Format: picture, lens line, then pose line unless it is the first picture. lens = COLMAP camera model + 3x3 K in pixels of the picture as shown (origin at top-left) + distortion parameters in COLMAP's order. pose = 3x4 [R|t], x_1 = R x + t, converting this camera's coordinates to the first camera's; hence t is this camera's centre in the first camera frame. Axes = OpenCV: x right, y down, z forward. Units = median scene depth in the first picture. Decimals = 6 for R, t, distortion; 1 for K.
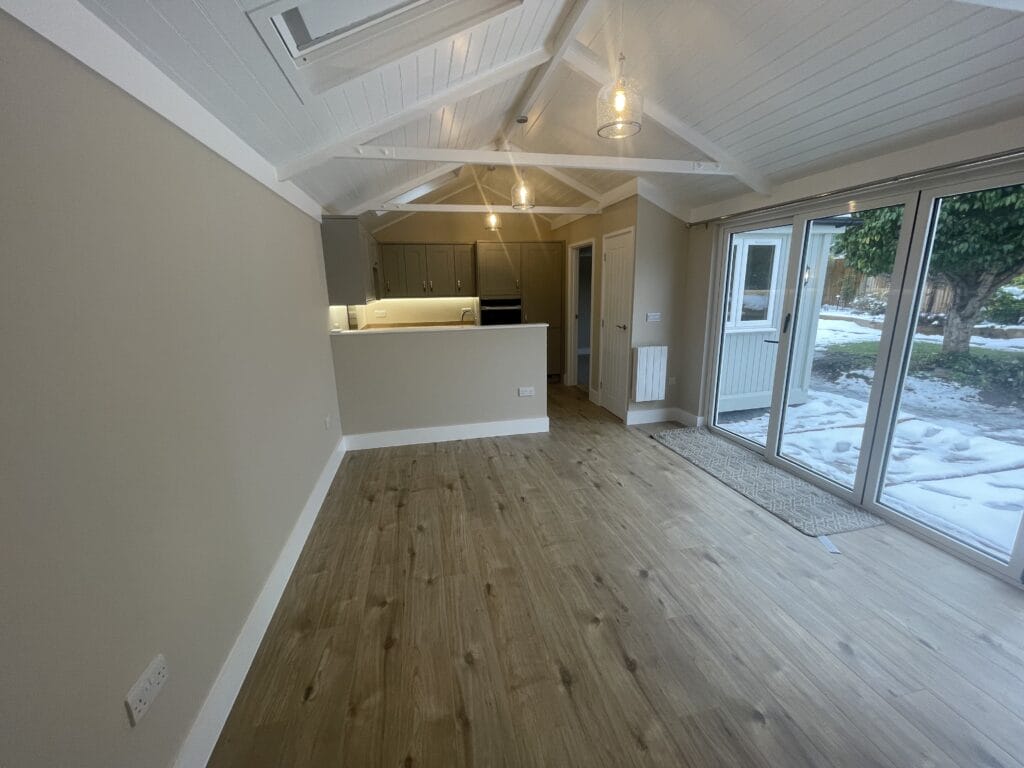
lens RADIAL K [[410.8, 0, 515.4], [0, 410.8, 383.5], [0, 0, 1]] dist [-0.002714, 0.000246]
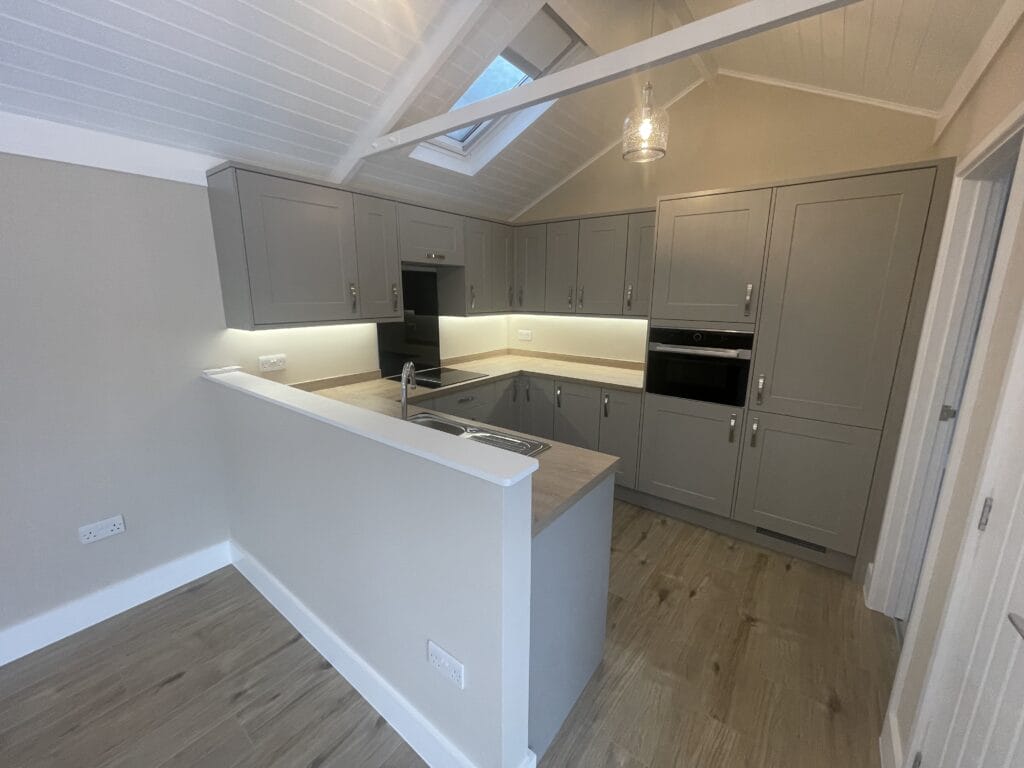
lens RADIAL K [[410.8, 0, 508.1], [0, 410.8, 380.8], [0, 0, 1]] dist [-0.002714, 0.000246]
pose [[0.629971, 0.178063, -0.755930, 0.379572], [-0.189700, 0.979158, 0.072555, -0.330731], [0.753094, 0.097693, 0.650620, 1.305558]]
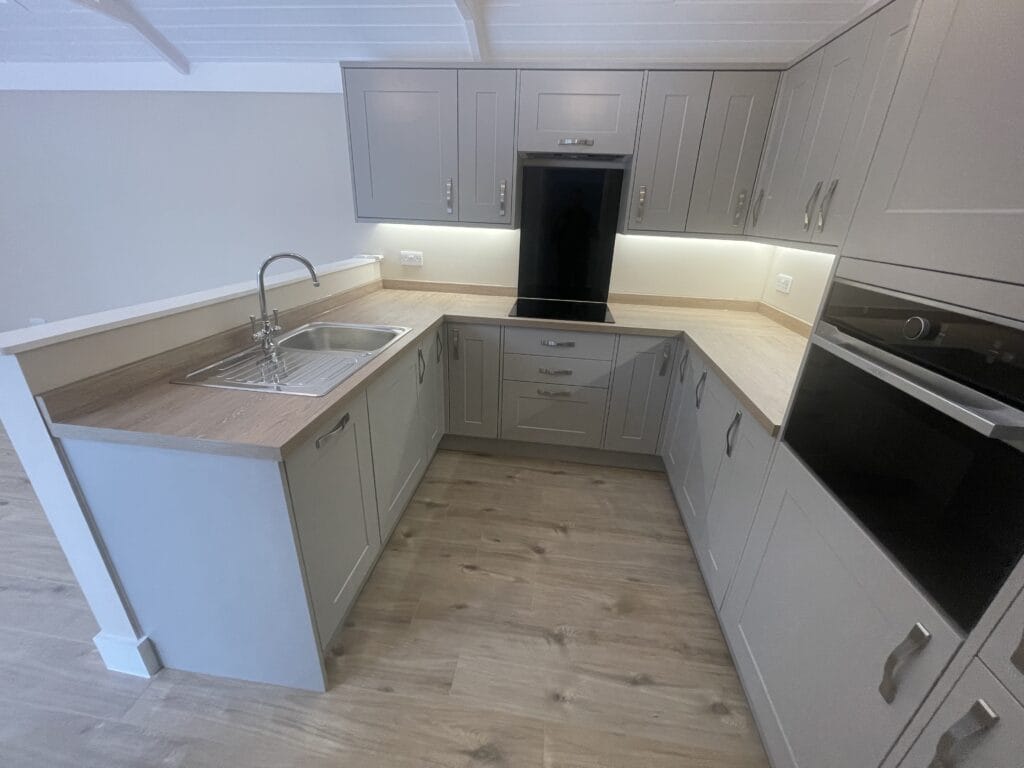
lens RADIAL K [[410.8, 0, 510.8], [0, 410.8, 380.0], [0, 0, 1]] dist [-0.002714, 0.000246]
pose [[-0.345803, 0.357227, -0.867646, 0.271408], [-0.248824, 0.856675, 0.451880, -0.470708], [0.904714, 0.372152, -0.207355, 2.051364]]
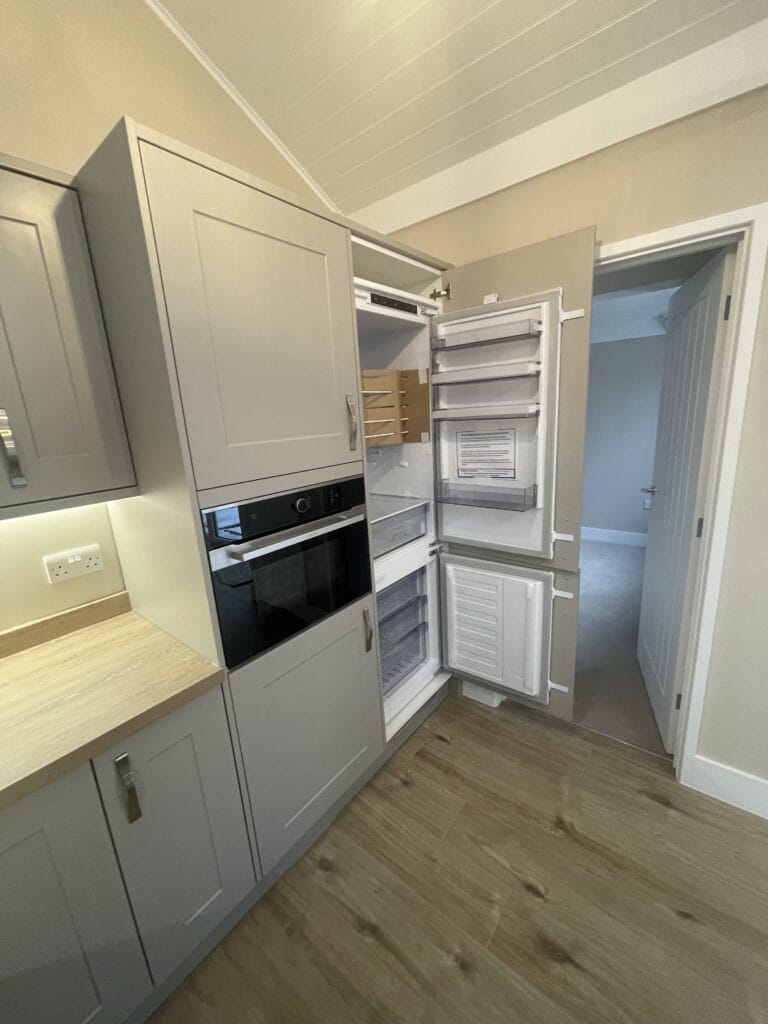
lens RADIAL K [[410.8, 0, 387.7], [0, 410.8, 509.0], [0, 0, 1]] dist [-0.002714, 0.000246]
pose [[0.776102, -0.182863, 0.603513, -0.271908], [0.193943, 0.979863, 0.047490, -0.442556], [-0.600044, 0.080190, 0.795938, 1.808291]]
